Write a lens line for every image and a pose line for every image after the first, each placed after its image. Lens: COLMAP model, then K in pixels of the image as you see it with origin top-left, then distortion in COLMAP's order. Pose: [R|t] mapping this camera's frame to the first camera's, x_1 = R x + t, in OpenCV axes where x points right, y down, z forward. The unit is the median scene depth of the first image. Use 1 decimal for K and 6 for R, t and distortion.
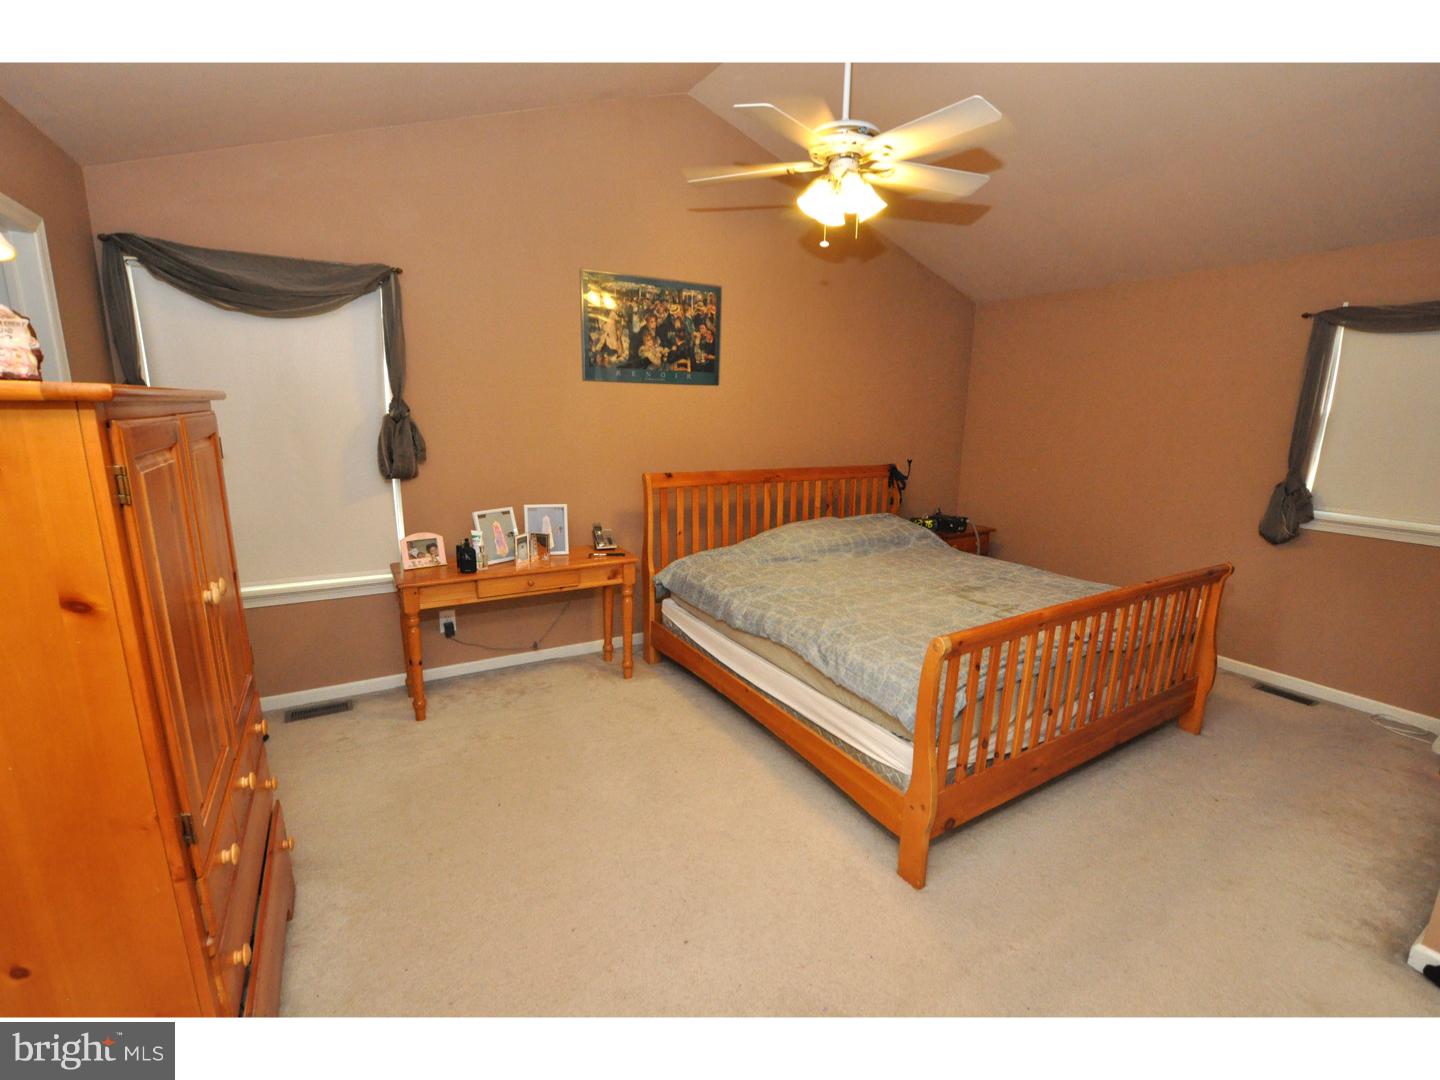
lens RADIAL K [[632.0, 0, 724.1], [0, 632.0, 539.3], [0, 0, 1]] dist [-0.029047, 0.002048]
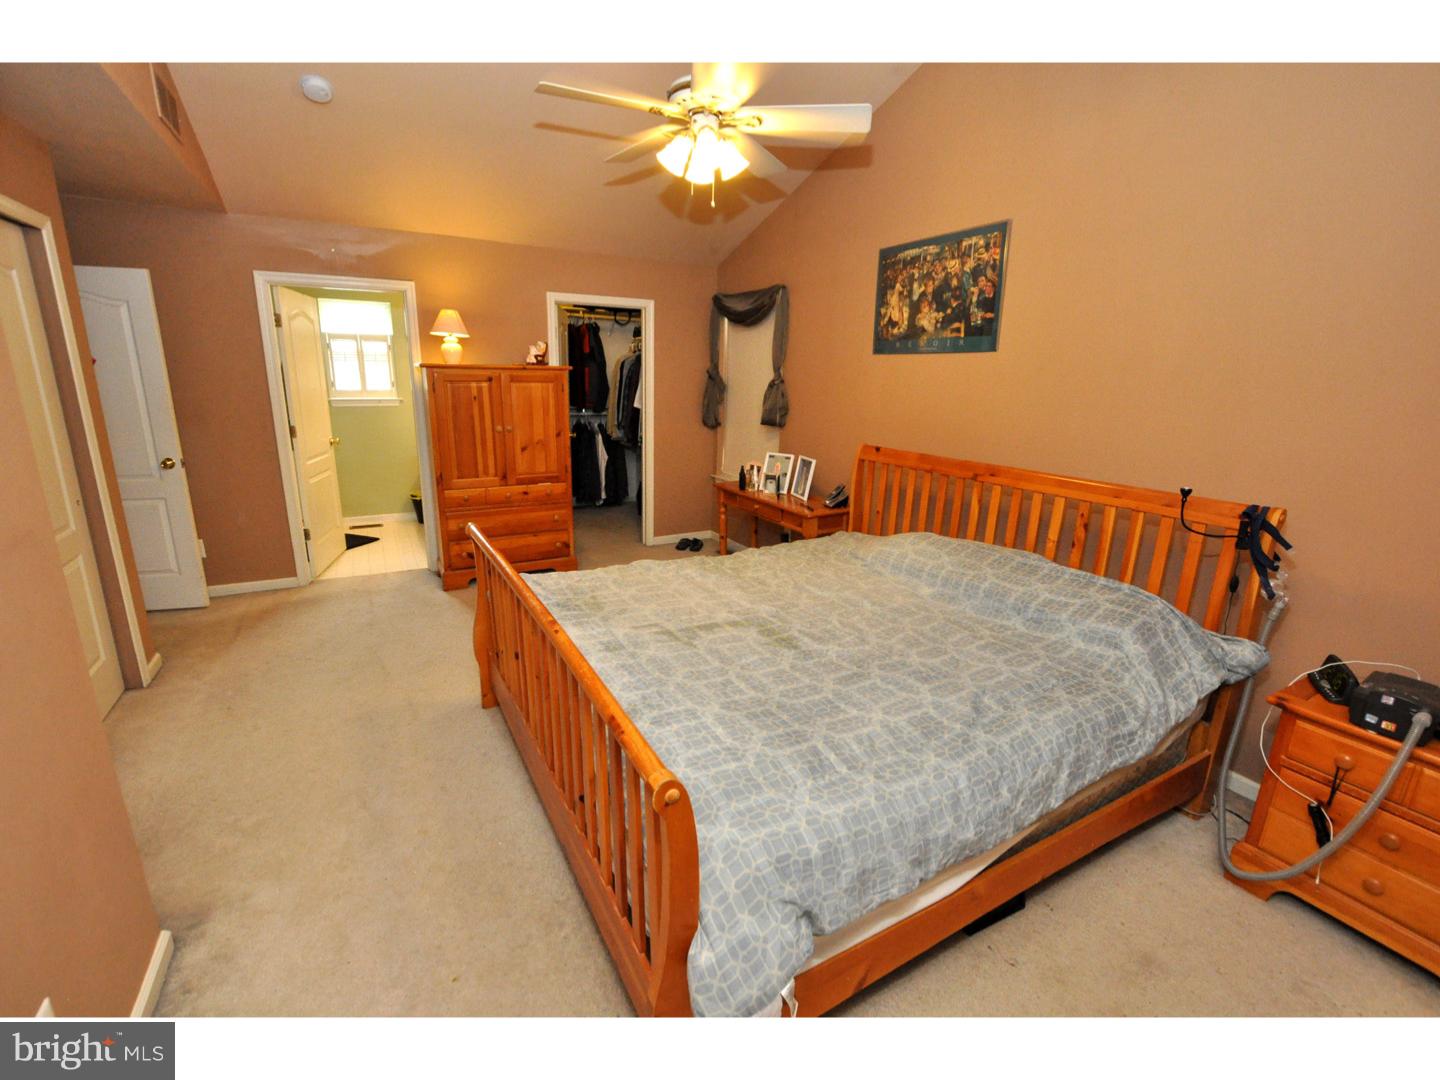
lens RADIAL K [[632.0, 0, 721.5], [0, 632.0, 545.1], [0, 0, 1]] dist [-0.029047, 0.002048]
pose [[-0.037829, 0.236961, -0.970782, 0.859711], [-0.232916, 0.942629, 0.239166, -0.134032], [0.971761, 0.235158, 0.019534, 0.761930]]
